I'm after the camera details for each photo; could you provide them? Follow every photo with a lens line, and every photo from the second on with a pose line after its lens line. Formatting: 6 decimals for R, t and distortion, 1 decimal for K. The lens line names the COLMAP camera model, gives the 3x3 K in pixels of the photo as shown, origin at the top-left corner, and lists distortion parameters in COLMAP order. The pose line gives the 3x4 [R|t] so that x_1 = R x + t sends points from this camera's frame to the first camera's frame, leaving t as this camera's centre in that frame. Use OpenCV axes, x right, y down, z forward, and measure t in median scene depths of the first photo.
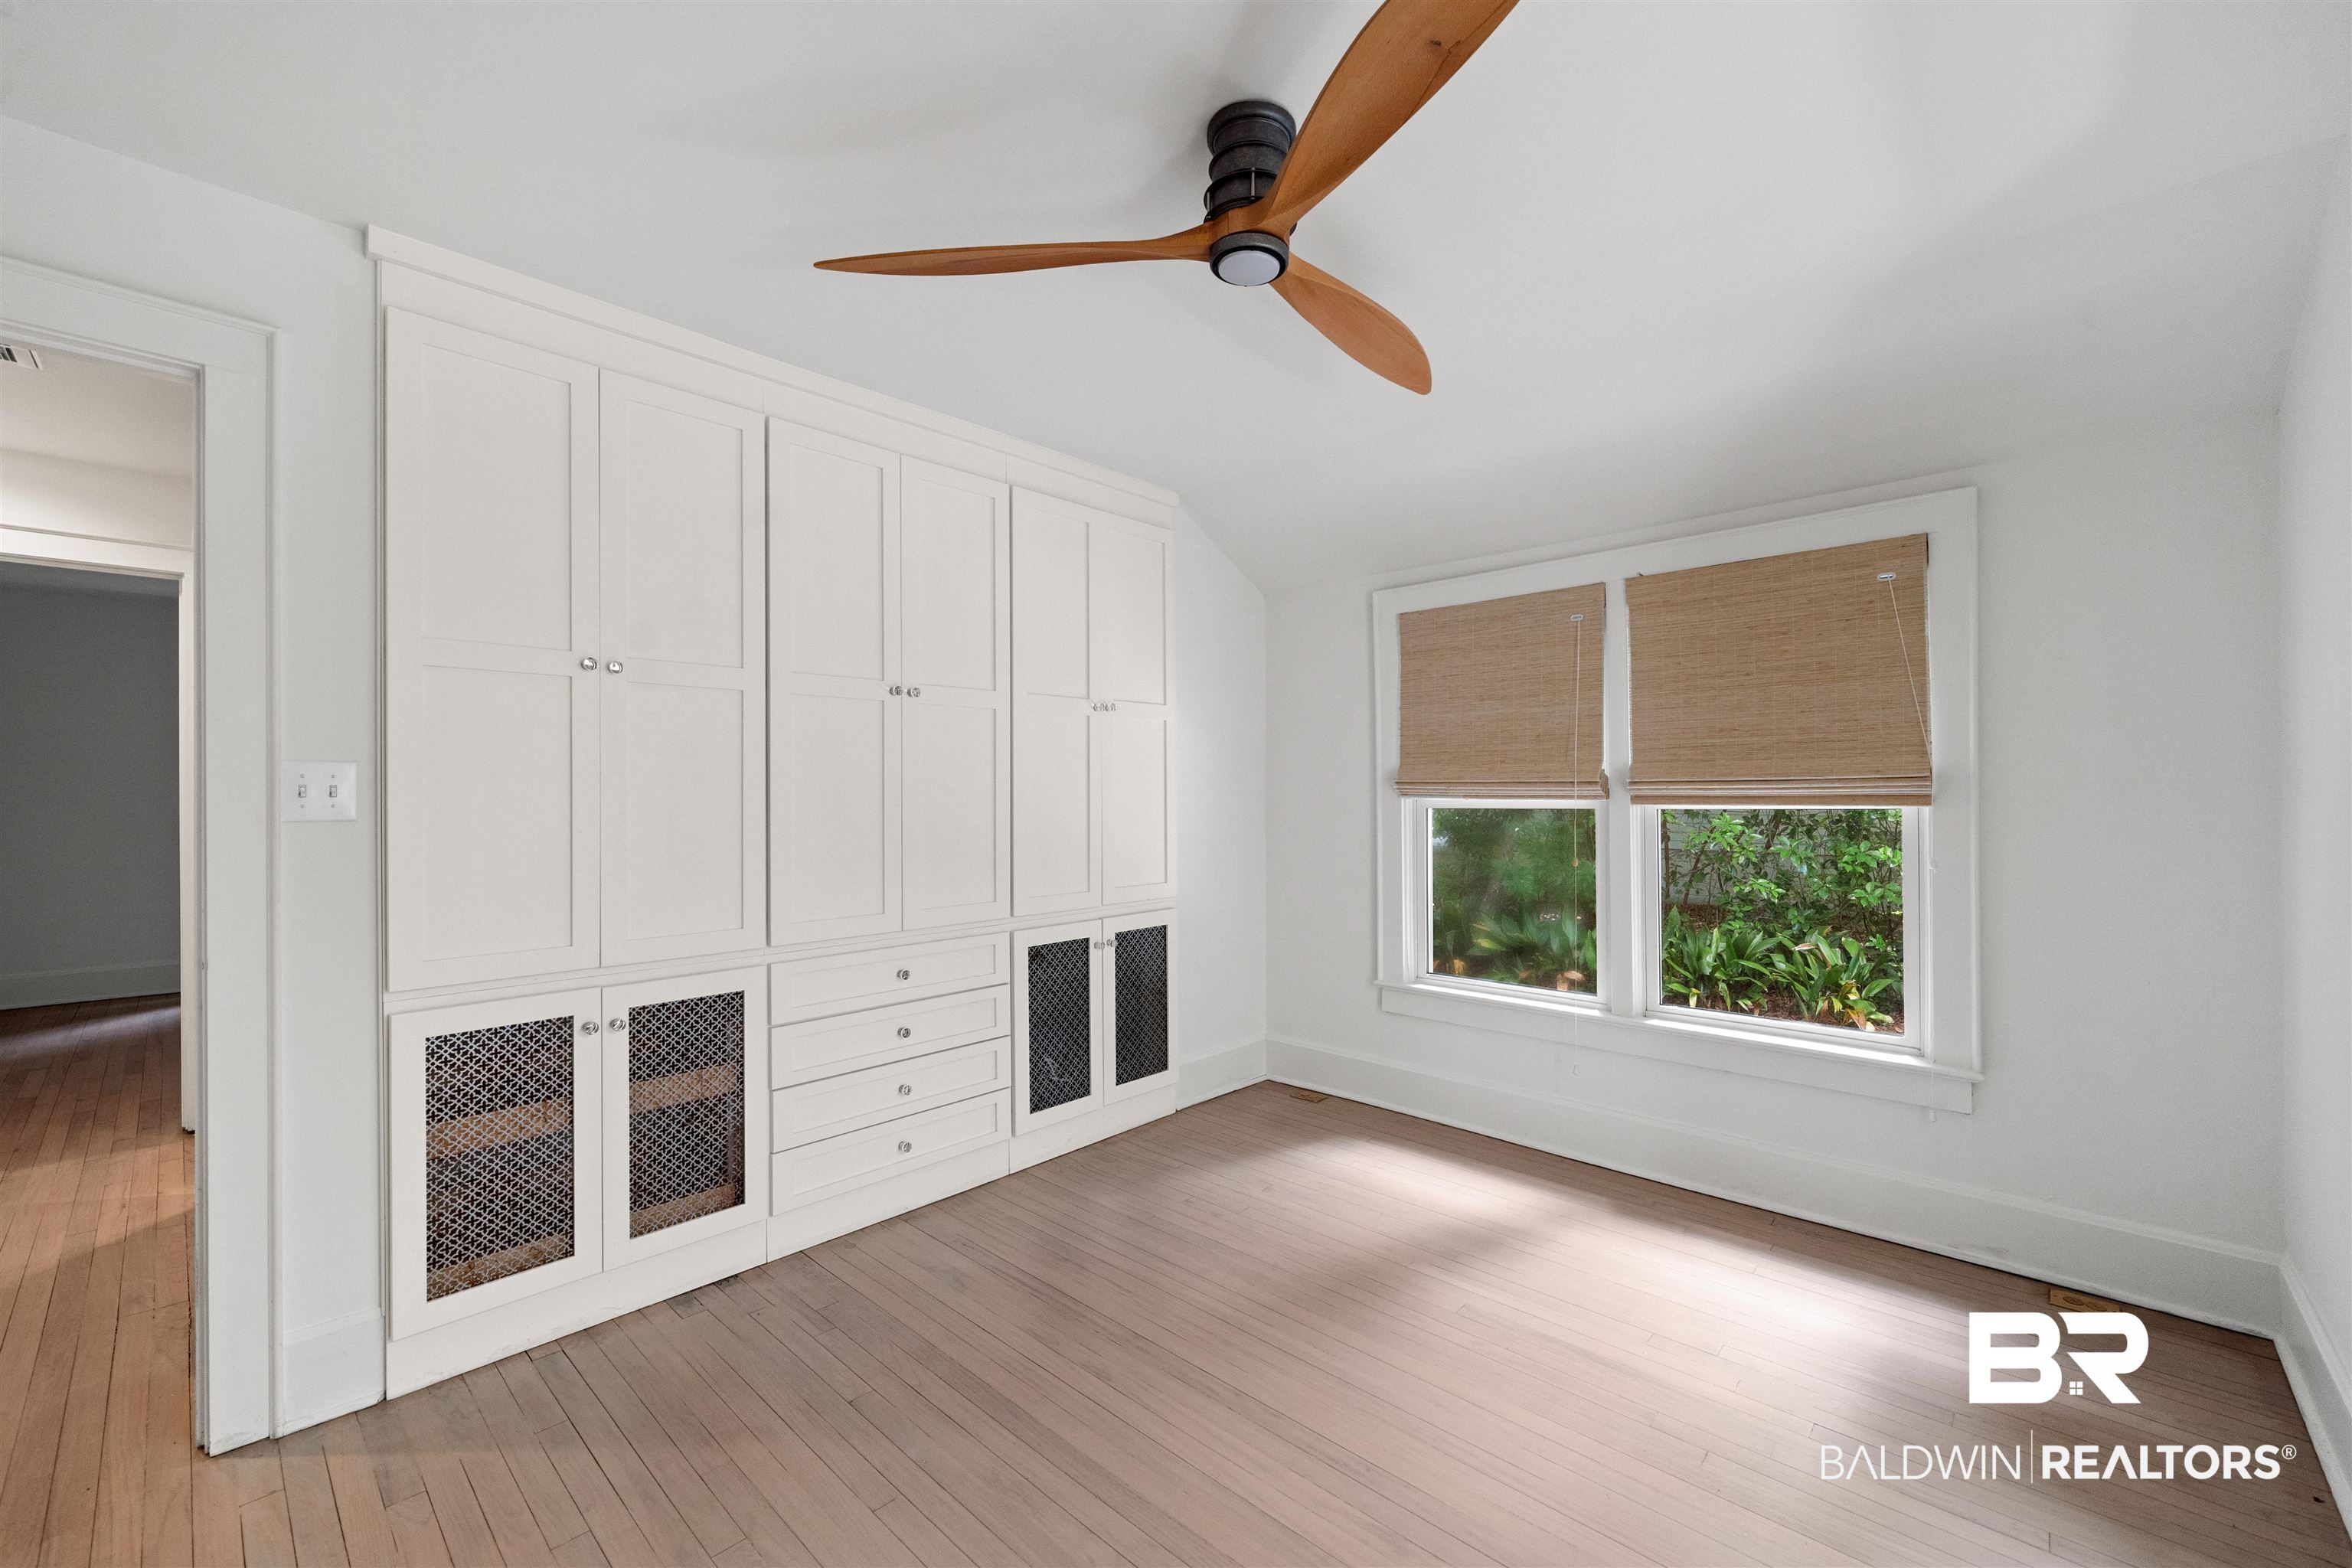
lens RADIAL K [[959.1, 0, 1180.7], [0, 959.1, 792.8], [0, 0, 1]] dist [-0.002156, -0.000997]
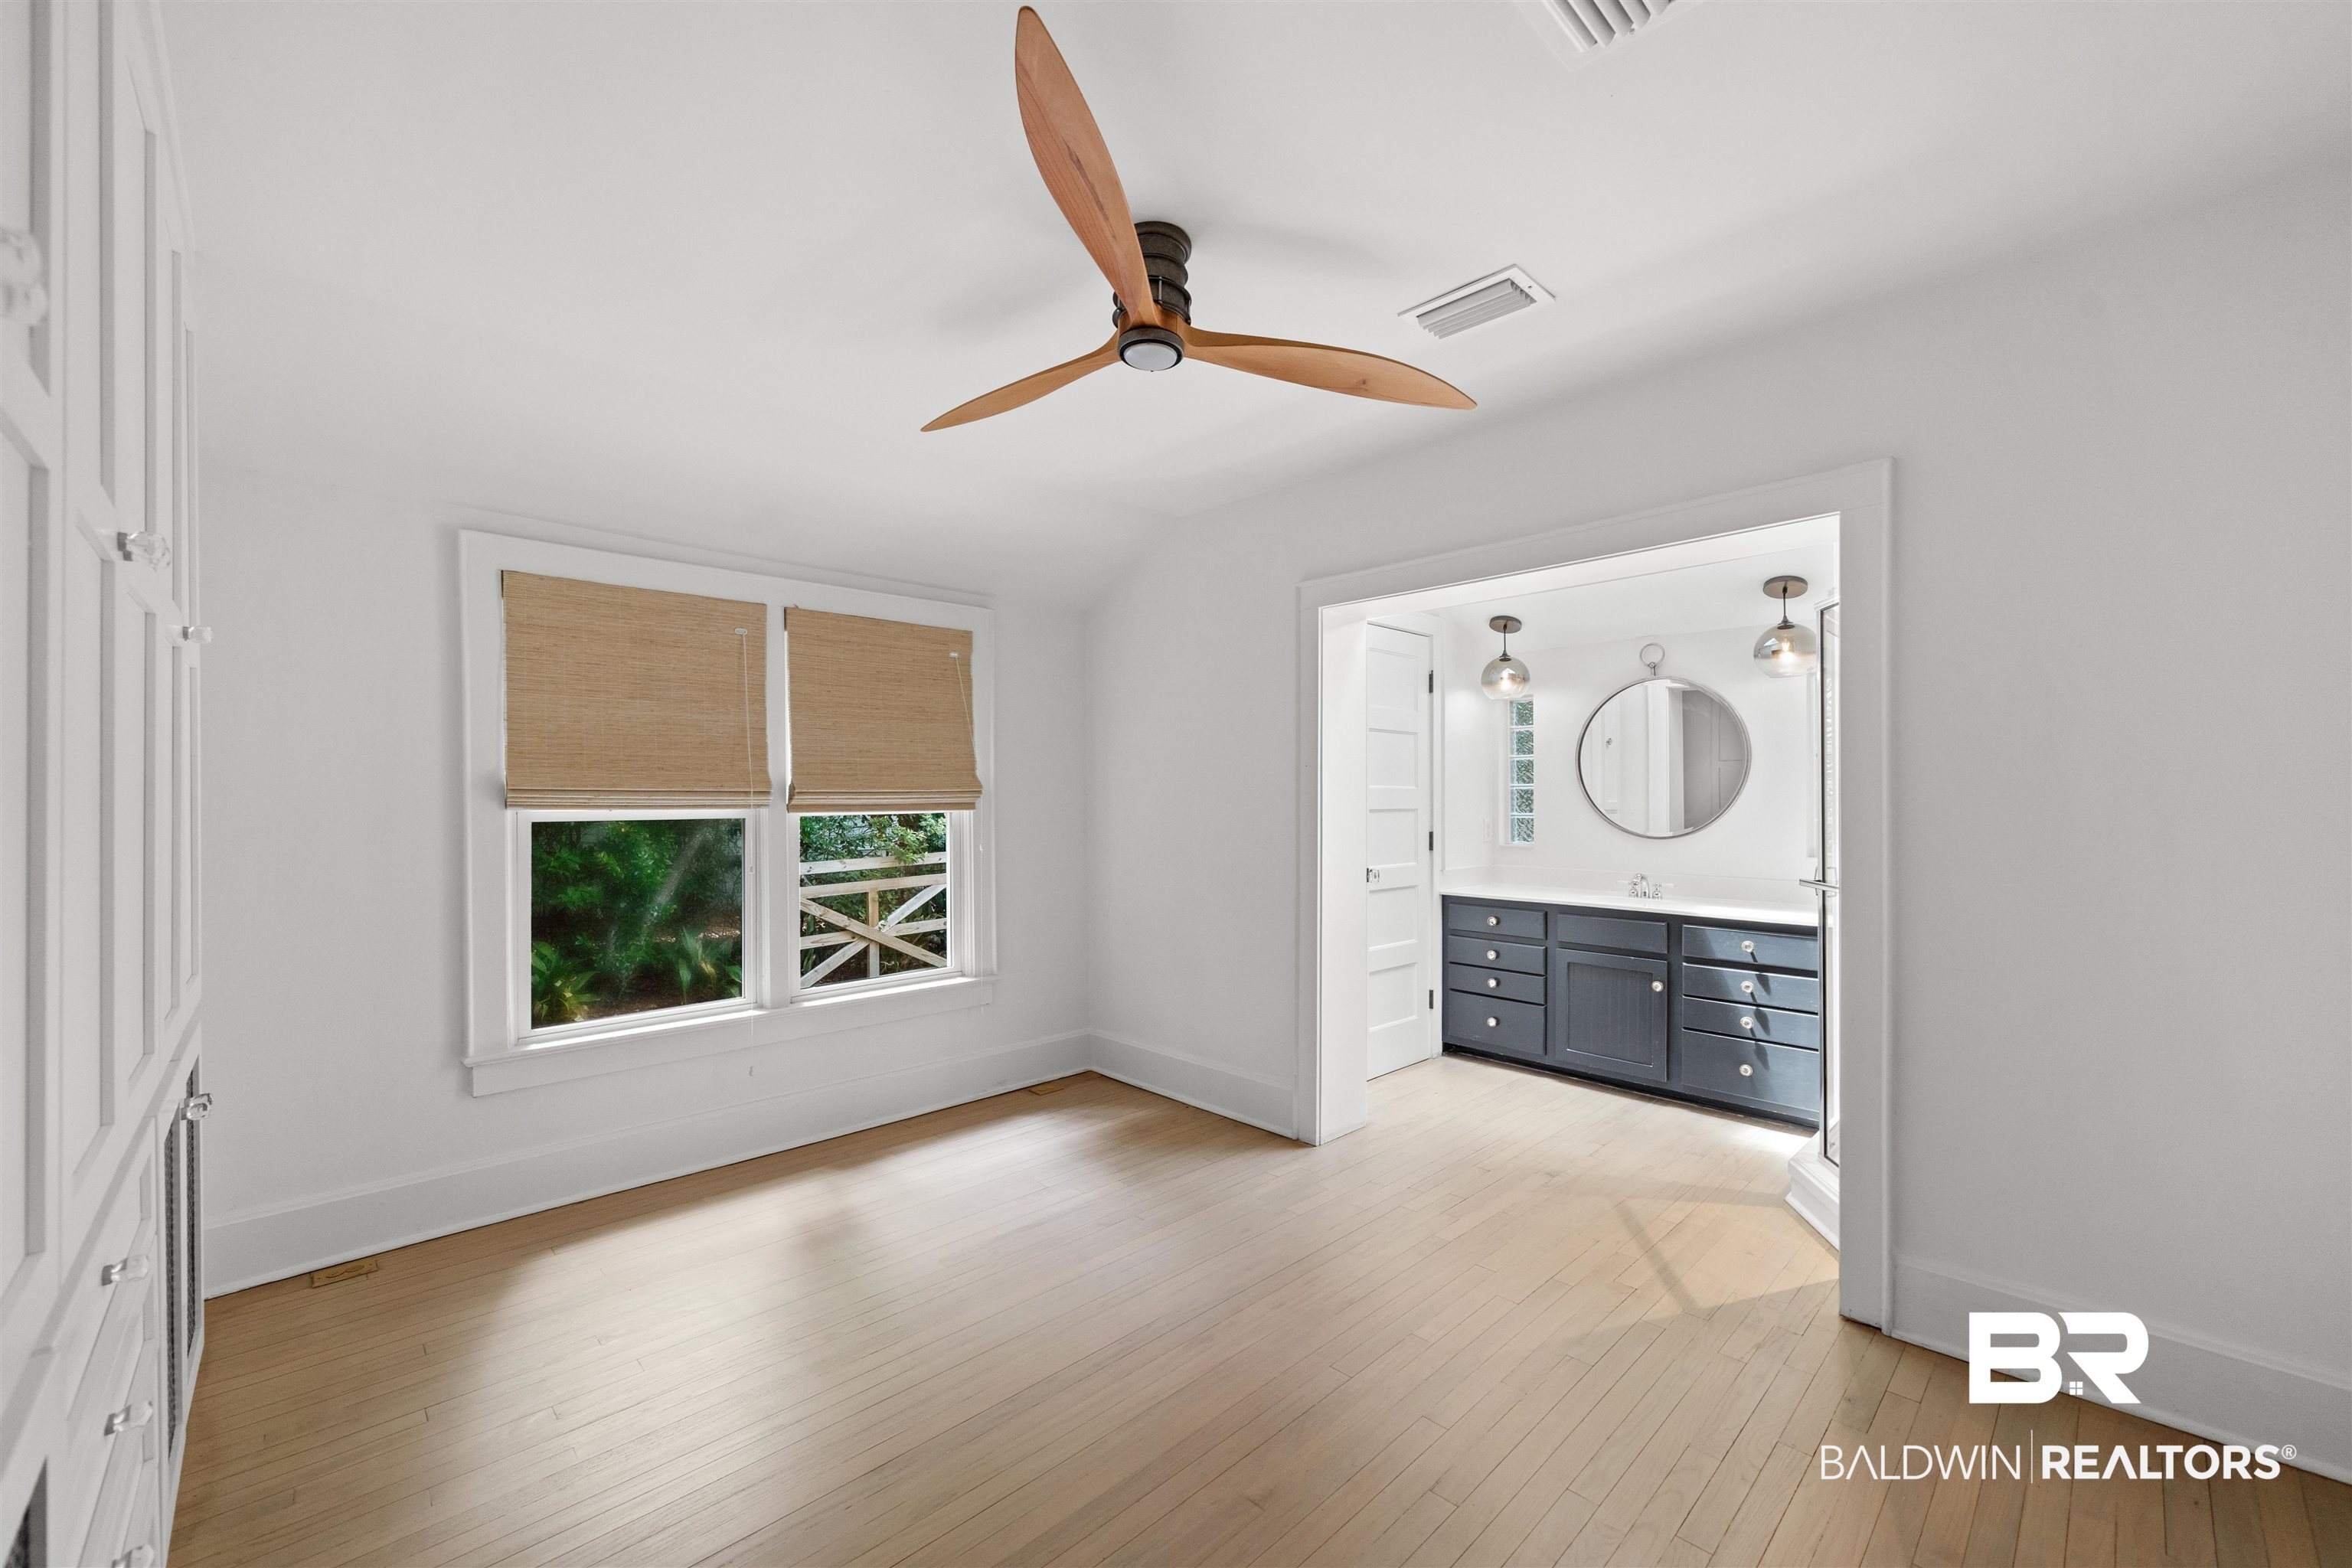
lens RADIAL K [[959.1, 0, 1181.3], [0, 959.1, 788.6], [0, 0, 1]] dist [-0.002156, -0.000997]
pose [[0.027609, 0.008738, 0.999581, -0.621528], [0.000769, 0.999961, -0.008762, -0.005093], [-0.999619, 0.001010, 0.027601, 0.520355]]
